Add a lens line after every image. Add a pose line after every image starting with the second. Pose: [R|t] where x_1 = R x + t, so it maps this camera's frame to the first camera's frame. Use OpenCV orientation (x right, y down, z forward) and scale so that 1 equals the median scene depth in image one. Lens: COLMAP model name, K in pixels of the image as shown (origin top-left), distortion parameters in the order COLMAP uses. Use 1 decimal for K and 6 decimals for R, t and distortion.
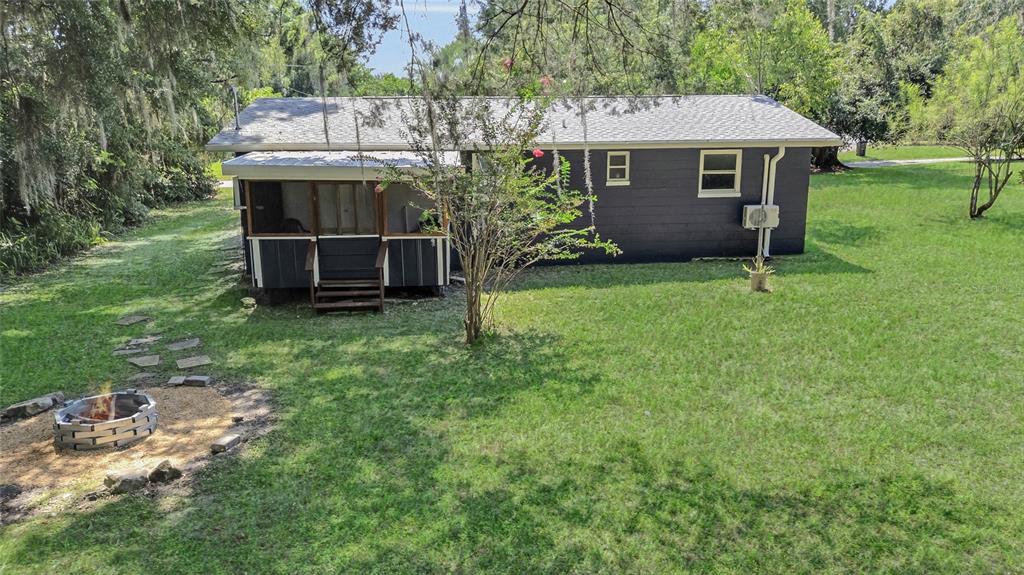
lens RADIAL K [[734.3, 0, 512.0], [0, 734.3, 287.5], [0, 0, 1]] dist [0.088109, -0.109980]
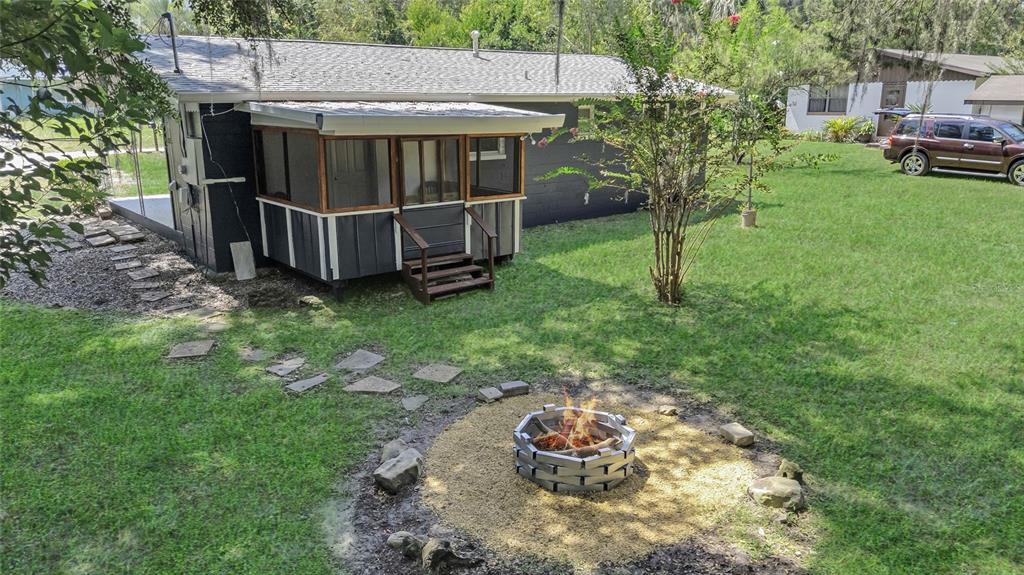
lens RADIAL K [[734.3, 0, 512.0], [0, 734.3, 287.5], [0, 0, 1]] dist [0.088109, -0.109980]
pose [[0.827369, -0.132740, 0.545747, -0.699998], [0.114252, 0.991131, 0.067860, -0.026227], [-0.549915, 0.006208, 0.835197, 0.303963]]
